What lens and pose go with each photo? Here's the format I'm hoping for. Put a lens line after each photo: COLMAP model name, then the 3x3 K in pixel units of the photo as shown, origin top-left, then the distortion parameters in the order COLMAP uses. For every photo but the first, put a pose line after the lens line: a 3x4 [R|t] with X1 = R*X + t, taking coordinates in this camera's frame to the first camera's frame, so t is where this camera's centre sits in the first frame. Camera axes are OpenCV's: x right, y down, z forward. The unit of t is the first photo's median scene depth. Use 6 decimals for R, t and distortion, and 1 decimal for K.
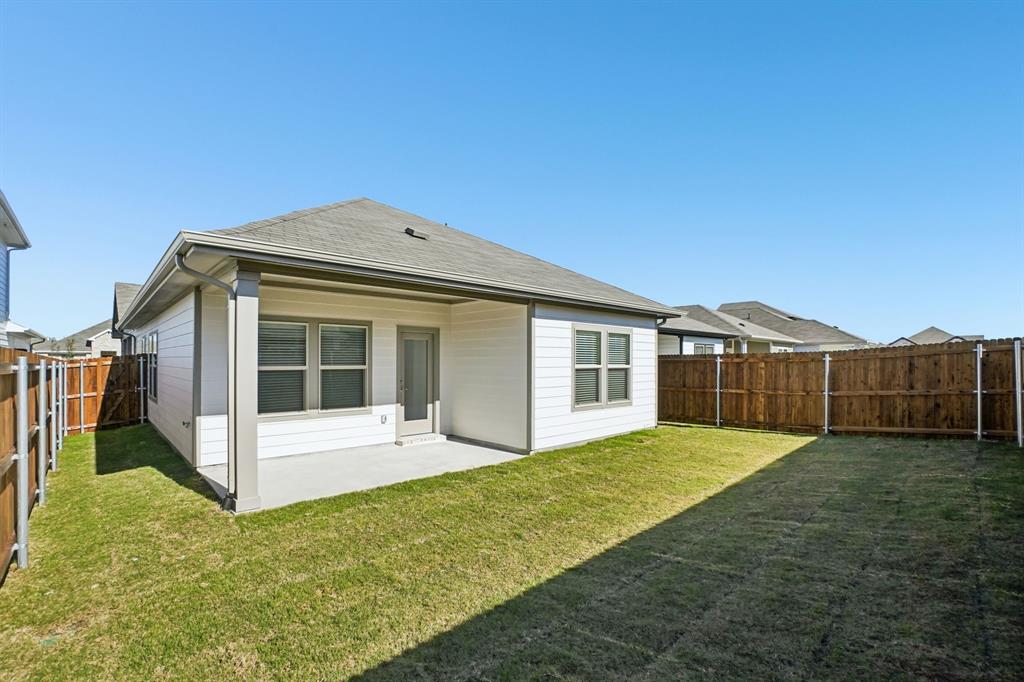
lens RADIAL K [[458.7, 0, 501.8], [0, 458.7, 340.1], [0, 0, 1]] dist [-0.057911, 0.022383]
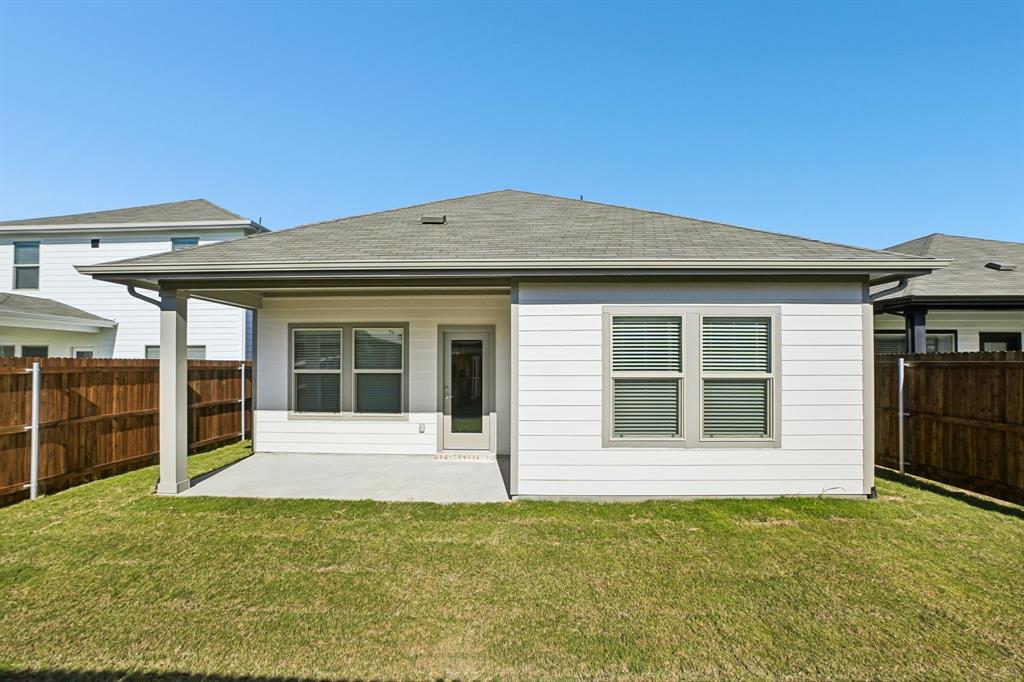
lens RADIAL K [[466.3, 0, 510.3], [0, 466.3, 337.6], [0, 0, 1]] dist [-0.061965, 0.023848]
pose [[0.707842, -0.035235, -0.705491, 0.527999], [0.032492, 0.999322, -0.017310, 0.013457], [0.705623, -0.010671, 0.708507, 0.464080]]
